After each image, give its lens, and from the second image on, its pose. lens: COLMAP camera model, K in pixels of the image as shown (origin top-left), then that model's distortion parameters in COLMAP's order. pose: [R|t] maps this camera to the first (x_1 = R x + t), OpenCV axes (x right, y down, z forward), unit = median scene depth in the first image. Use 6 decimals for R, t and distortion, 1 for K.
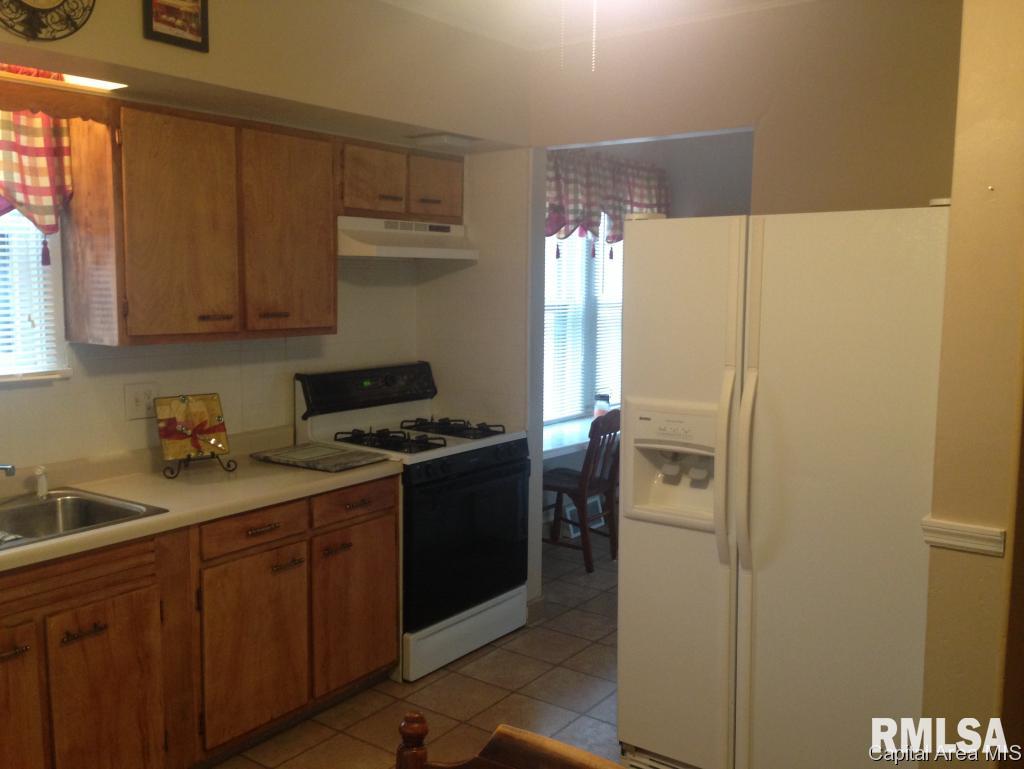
lens RADIAL K [[938.6, 0, 516.1], [0, 938.6, 381.8], [0, 0, 1]] dist [0.038580, 0.000000]
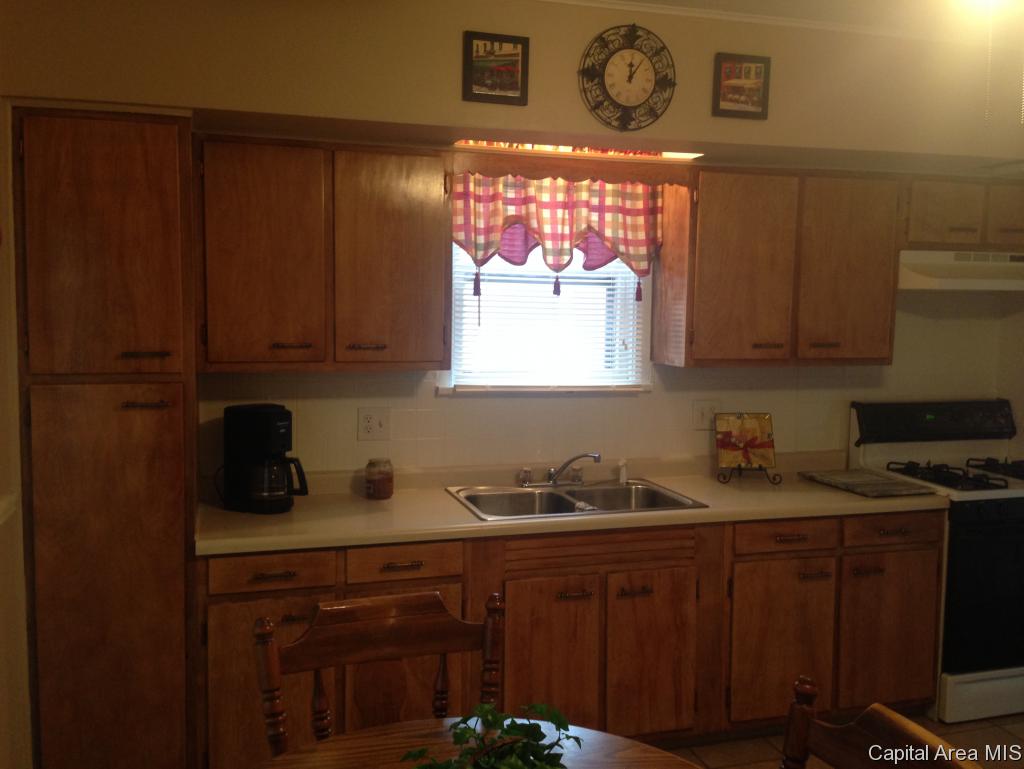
lens RADIAL K [[938.6, 0, 497.4], [0, 938.6, 379.2], [0, 0, 1]] dist [0.038580, 0.000000]
pose [[0.782185, 0.050720, -0.620979, 0.136039], [-0.072077, 0.997355, -0.009327, 0.006050], [0.618864, 0.052054, 0.783772, -0.089143]]
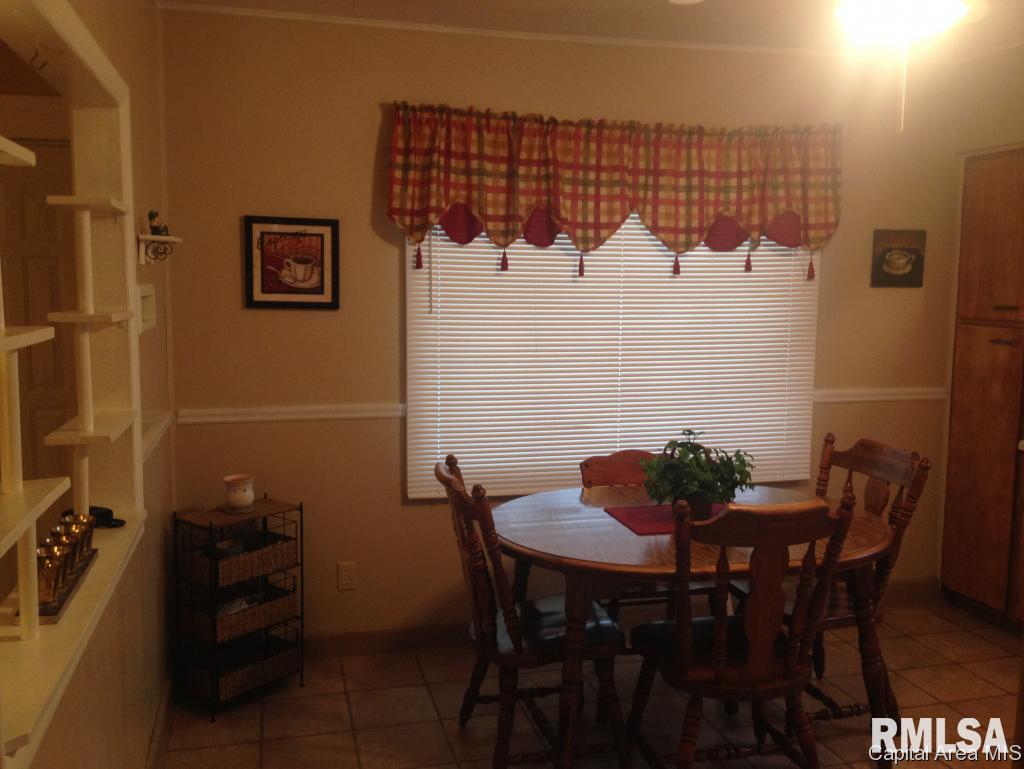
lens RADIAL K [[938.6, 0, 510.1], [0, 938.6, 380.6], [0, 0, 1]] dist [0.038580, 0.000000]
pose [[-0.654888, 0.062132, -0.753168, 0.798628], [-0.097234, 0.981404, 0.165506, -0.054589], [0.749445, 0.181621, -0.636668, 0.745527]]
